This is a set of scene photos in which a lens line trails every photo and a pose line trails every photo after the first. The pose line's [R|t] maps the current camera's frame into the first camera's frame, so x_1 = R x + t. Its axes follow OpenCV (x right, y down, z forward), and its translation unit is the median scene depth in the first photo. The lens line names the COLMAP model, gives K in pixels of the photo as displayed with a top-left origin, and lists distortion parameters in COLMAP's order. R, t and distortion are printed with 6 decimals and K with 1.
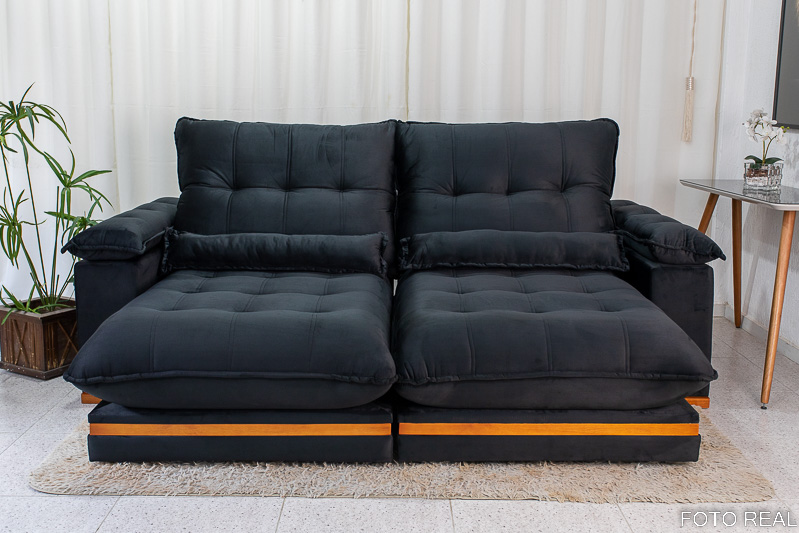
lens RADIAL K [[854.3, 0, 389.5], [0, 854.3, 243.0], [0, 0, 1]] dist [0.017064, 0.000000]
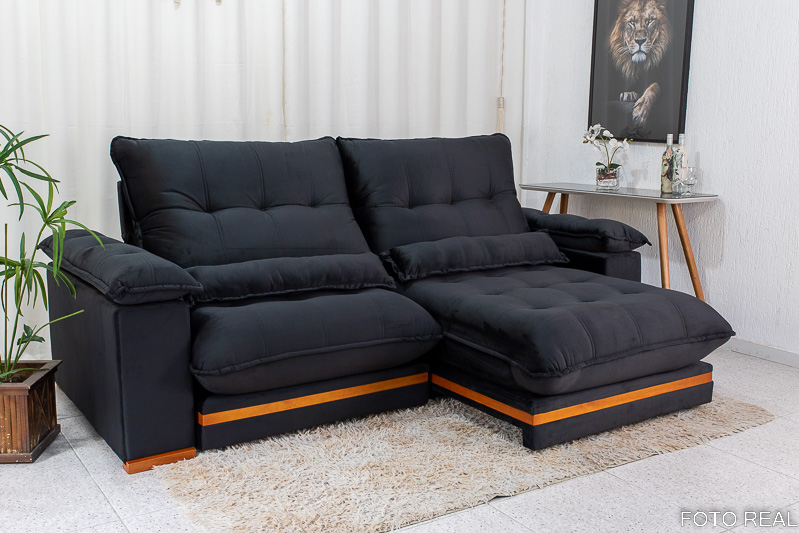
lens RADIAL K [[846.8, 0, 406.7], [0, 846.8, 251.0], [0, 0, 1]] dist [0.005834, 0.000000]
pose [[0.840773, -0.083523, 0.534907, -0.491910], [0.087396, 0.996008, 0.018153, -0.021806], [-0.534288, 0.031486, 0.844716, 0.126162]]
